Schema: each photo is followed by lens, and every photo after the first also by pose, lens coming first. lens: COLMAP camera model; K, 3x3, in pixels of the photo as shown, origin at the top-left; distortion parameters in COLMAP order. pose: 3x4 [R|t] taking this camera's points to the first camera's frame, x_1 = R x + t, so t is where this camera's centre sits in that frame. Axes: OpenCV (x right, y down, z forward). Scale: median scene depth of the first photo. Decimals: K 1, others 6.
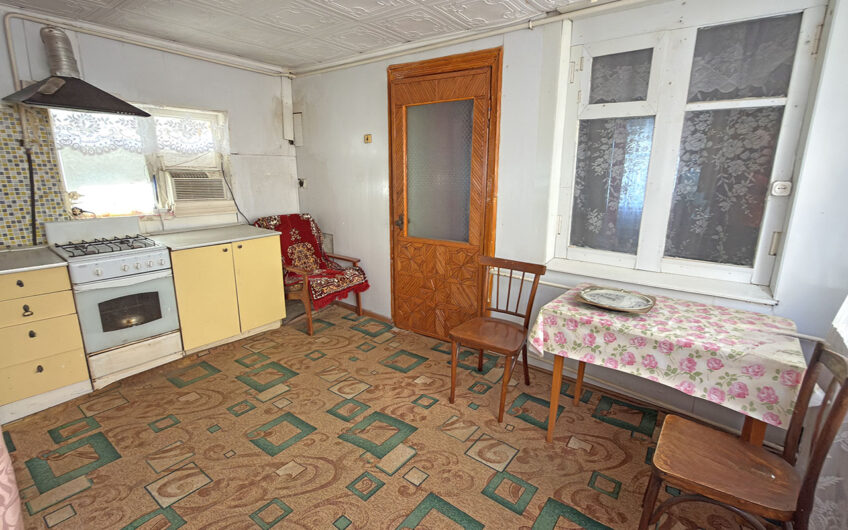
lens RADIAL K [[399.9, 0, 427.3], [0, 399.9, 266.0], [0, 0, 1]] dist [0.001884, -0.001431]
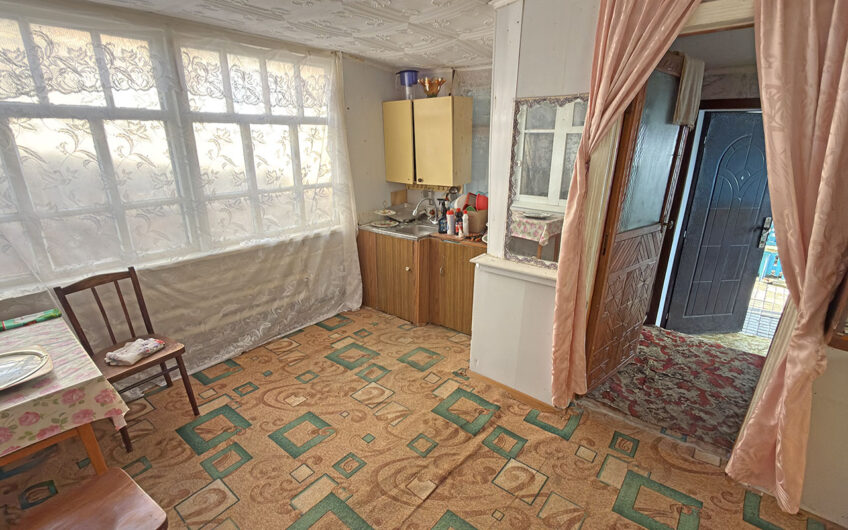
lens RADIAL K [[399.9, 0, 424.0], [0, 399.9, 262.2], [0, 0, 1]] dist [0.001884, -0.001431]
pose [[-0.999153, -0.019962, 0.035996, -0.367880], [0.001271, 0.859150, 0.511722, -0.490481], [-0.041141, 0.511334, -0.858396, 1.557645]]
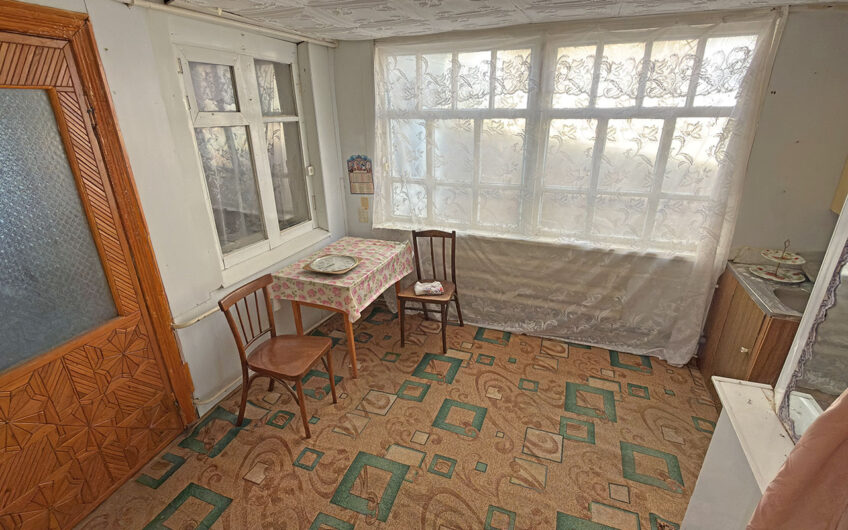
lens RADIAL K [[399.9, 0, 421.3], [0, 399.9, 262.1], [0, 0, 1]] dist [0.001884, -0.001431]
pose [[-0.282110, -0.349868, 0.893312, -0.918870], [0.232225, 0.878540, 0.417420, -0.460582], [-0.930852, 0.325207, -0.166597, 0.987763]]
